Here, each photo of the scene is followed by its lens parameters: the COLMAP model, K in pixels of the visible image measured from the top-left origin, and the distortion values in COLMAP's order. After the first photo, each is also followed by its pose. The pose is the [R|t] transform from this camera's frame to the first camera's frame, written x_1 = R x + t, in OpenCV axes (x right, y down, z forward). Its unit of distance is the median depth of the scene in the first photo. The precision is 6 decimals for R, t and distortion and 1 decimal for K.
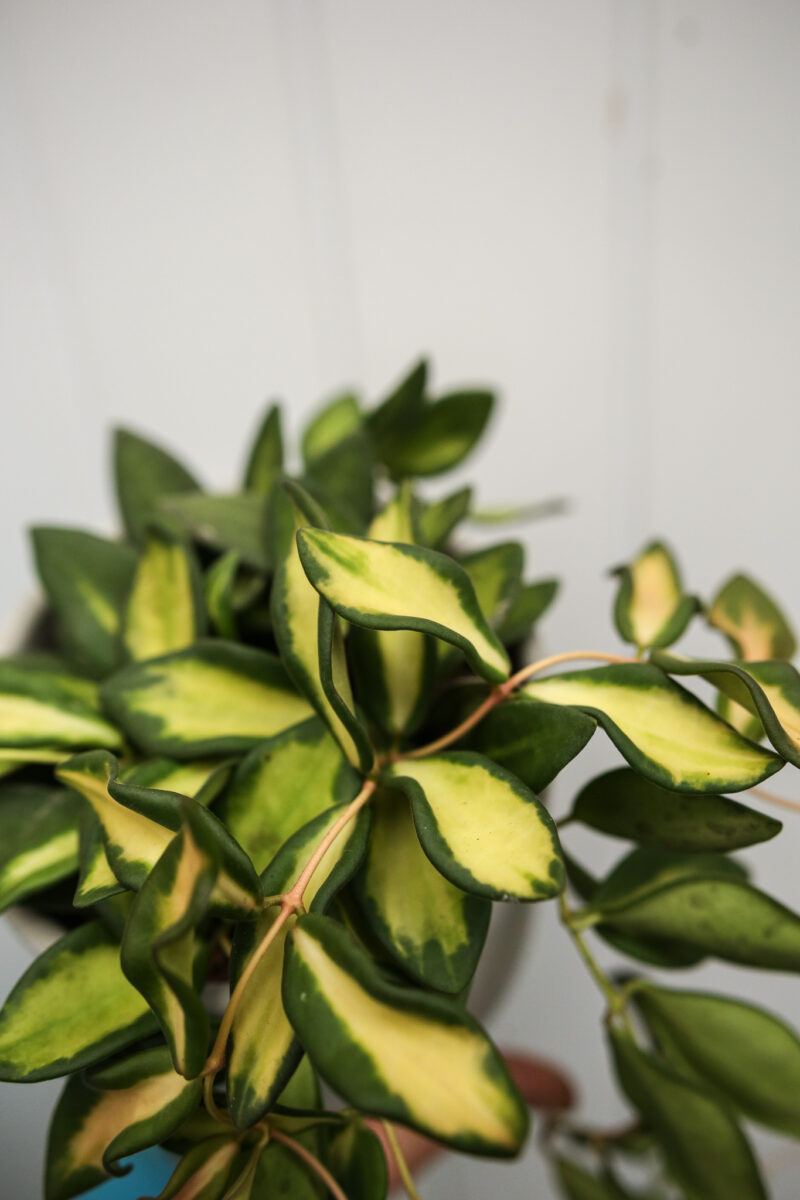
lens RADIAL K [[1089.4, 0, 387.1], [0, 1089.4, 602.8], [0, 0, 1]] dist [-0.012033, 0.000000]
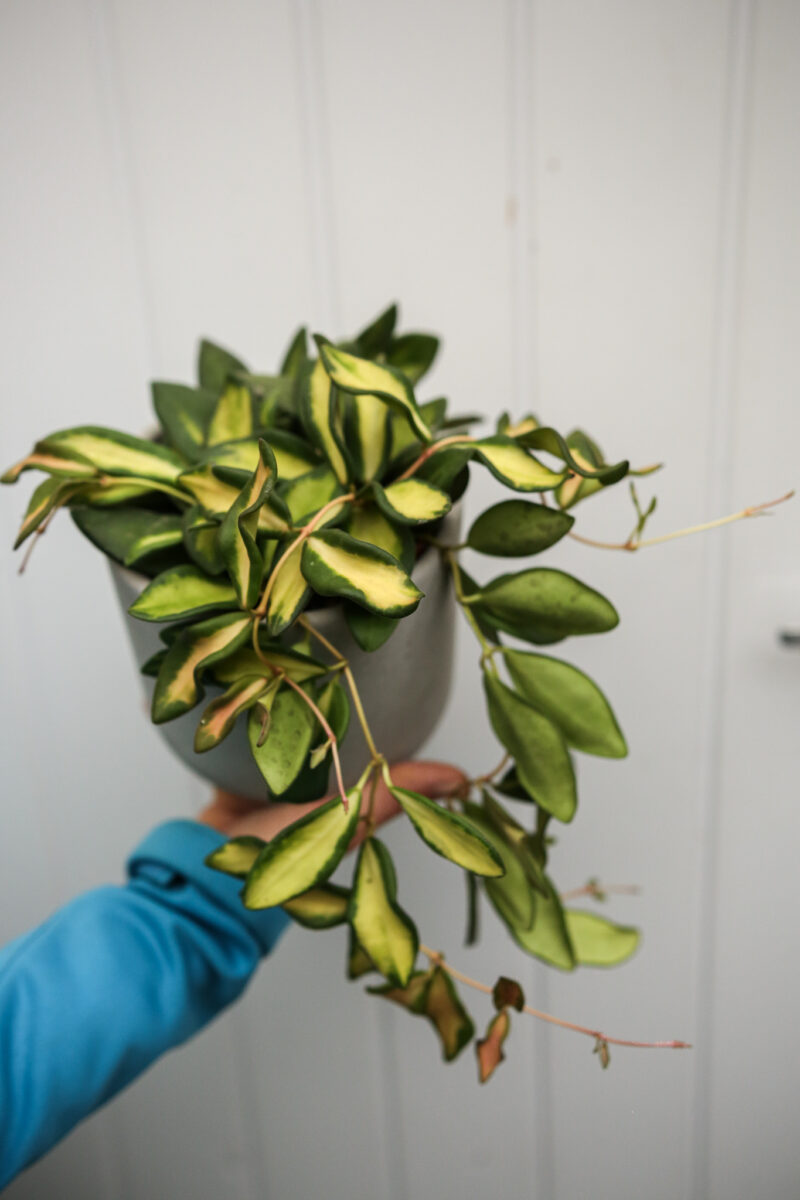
lens RADIAL K [[1089.4, 0, 405.2], [0, 1089.4, 612.5], [0, 0, 1]] dist [-0.012033, 0.000000]
pose [[0.998047, 0.050820, 0.036320, 0.016767], [-0.045978, 0.991271, -0.123563, 0.561665], [-0.042282, 0.121651, 0.991672, -0.740889]]
